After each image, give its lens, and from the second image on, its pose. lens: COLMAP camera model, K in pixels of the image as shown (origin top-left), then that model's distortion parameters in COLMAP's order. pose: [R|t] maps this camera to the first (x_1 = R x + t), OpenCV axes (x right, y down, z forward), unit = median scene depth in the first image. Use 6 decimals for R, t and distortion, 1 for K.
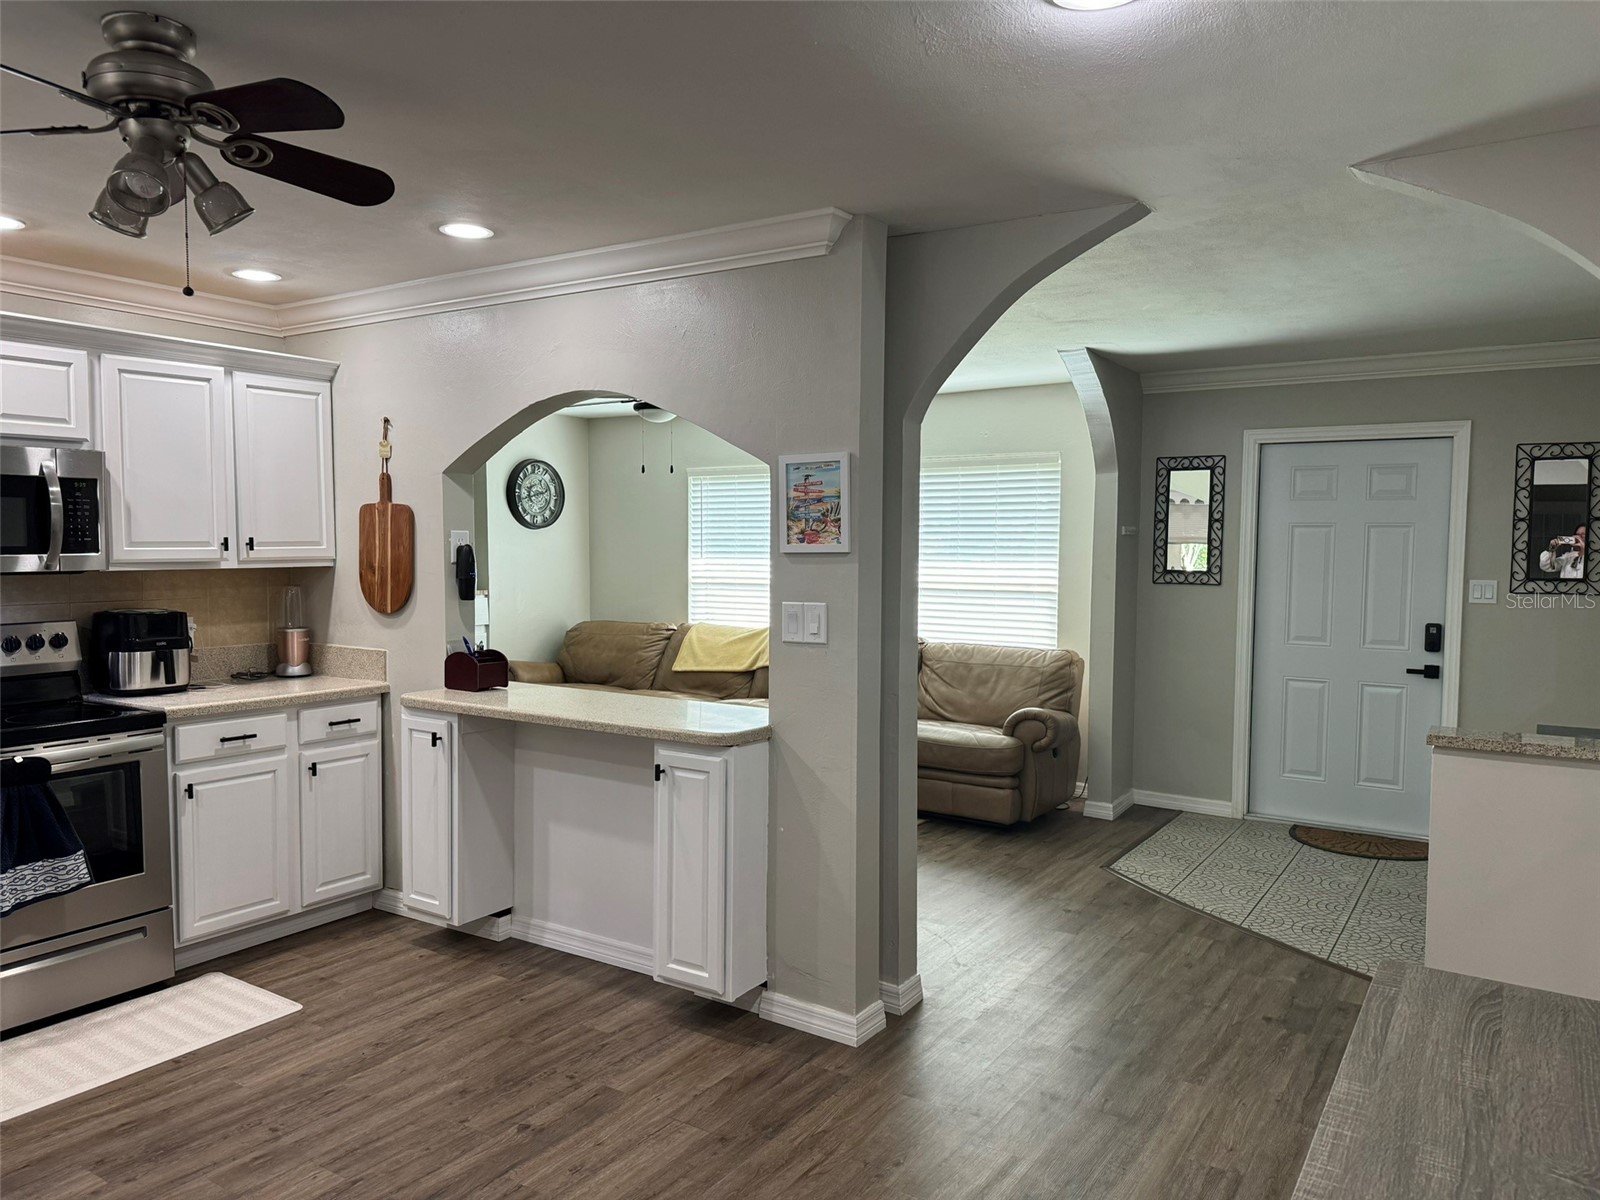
lens RADIAL K [[1131.3, 0, 803.1], [0, 1131.3, 597.6], [0, 0, 1]] dist [0.021218, -0.009256]
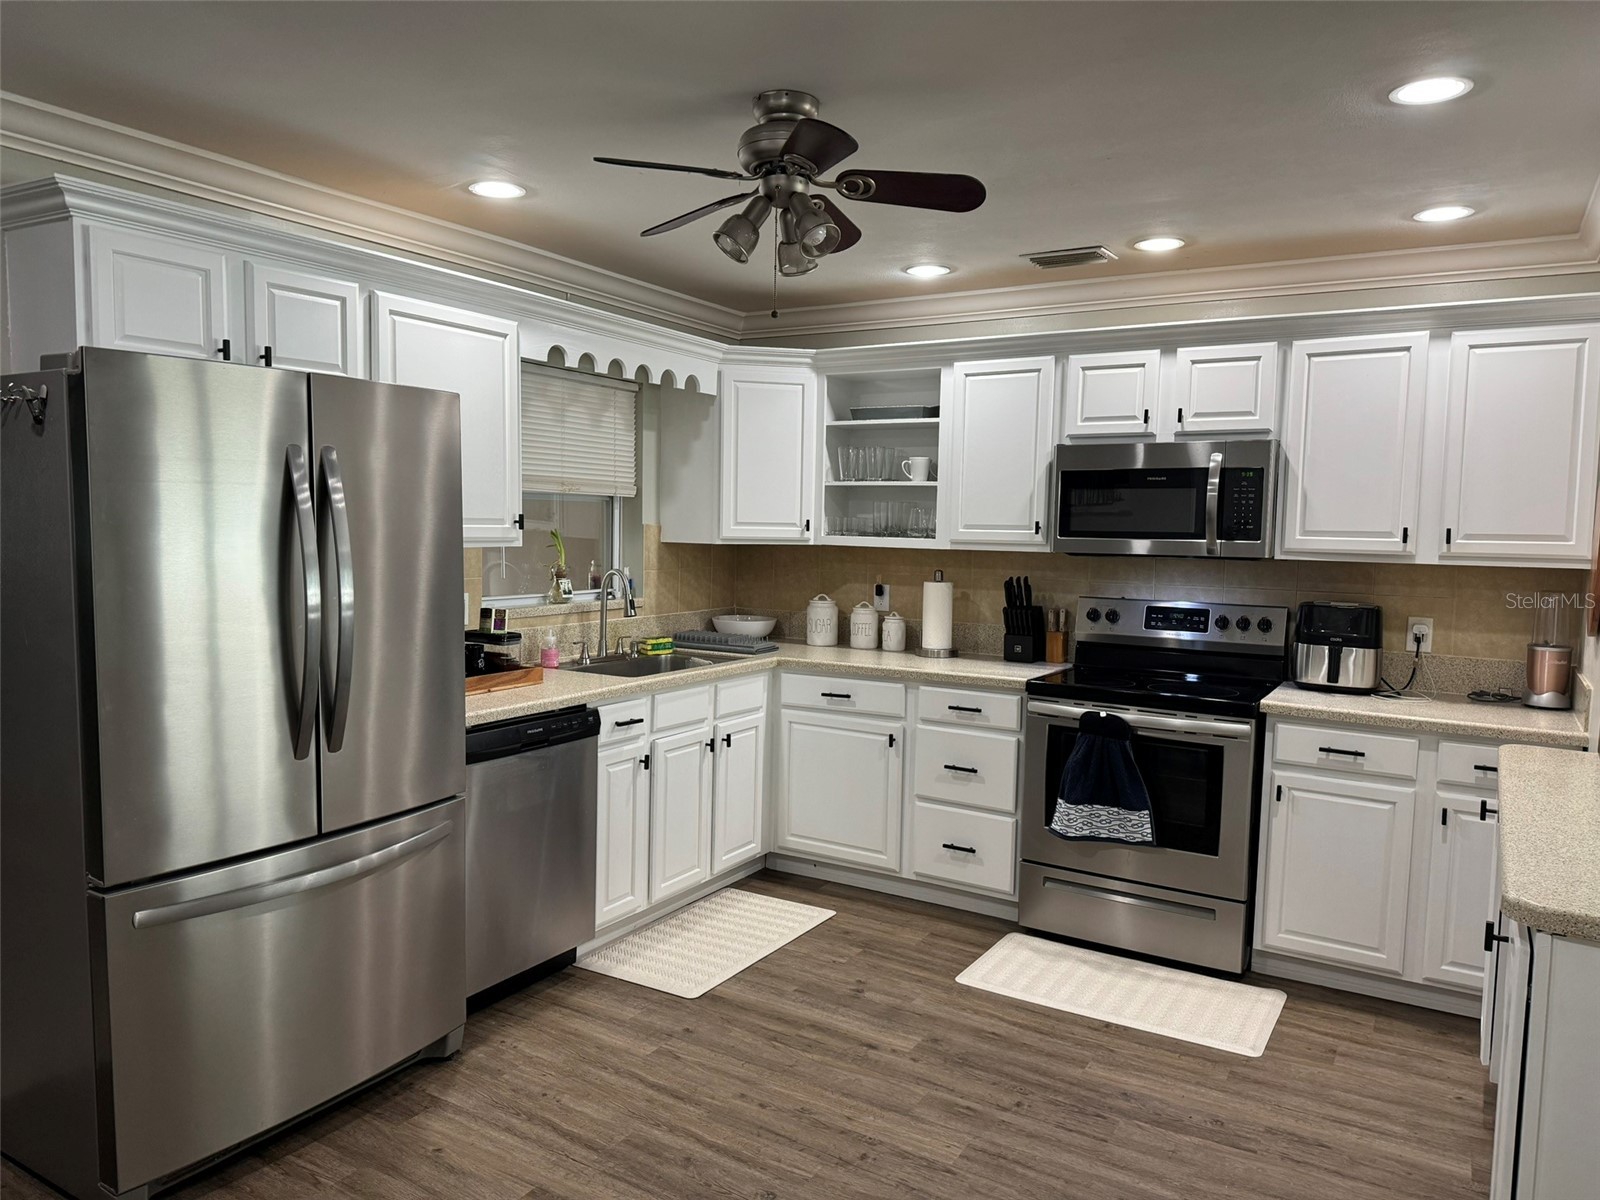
lens RADIAL K [[1131.3, 0, 796.9], [0, 1131.3, 603.1], [0, 0, 1]] dist [0.021218, -0.009256]
pose [[0.036139, 0.074156, -0.996592, 0.397922], [-0.069064, 0.995044, 0.071536, -0.029239], [0.996957, 0.066243, 0.041081, 0.574657]]
